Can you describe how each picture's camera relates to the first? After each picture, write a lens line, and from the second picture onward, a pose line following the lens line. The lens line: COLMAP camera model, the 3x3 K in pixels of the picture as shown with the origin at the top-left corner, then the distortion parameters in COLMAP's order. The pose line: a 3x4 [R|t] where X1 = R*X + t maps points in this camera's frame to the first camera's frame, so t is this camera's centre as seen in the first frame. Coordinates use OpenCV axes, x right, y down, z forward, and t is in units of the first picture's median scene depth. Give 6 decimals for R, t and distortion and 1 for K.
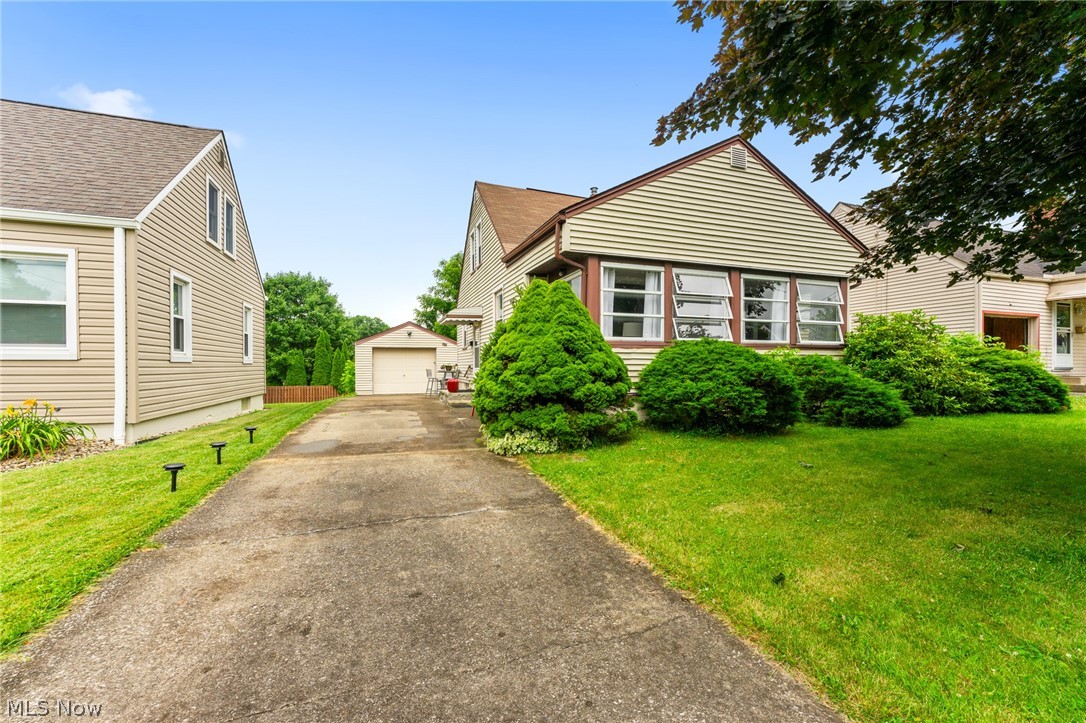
lens RADIAL K [[445.7, 0, 541.7], [0, 445.7, 366.4], [0, 0, 1]] dist [-0.004841, -0.000278]
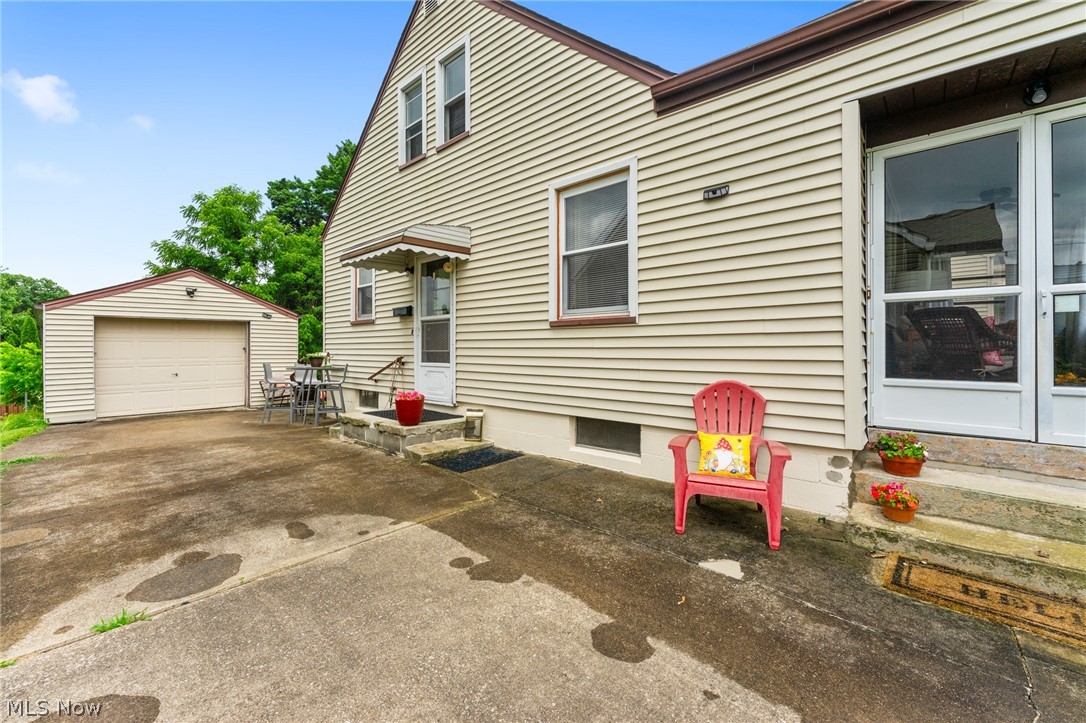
lens RADIAL K [[445.7, 0, 544.3], [0, 445.7, 350.8], [0, 0, 1]] dist [-0.004841, -0.000278]
pose [[0.879462, -0.003456, 0.475956, -0.090073], [0.002126, 0.999992, 0.003334, -0.003666], [-0.475964, -0.001920, 0.879463, 0.179388]]
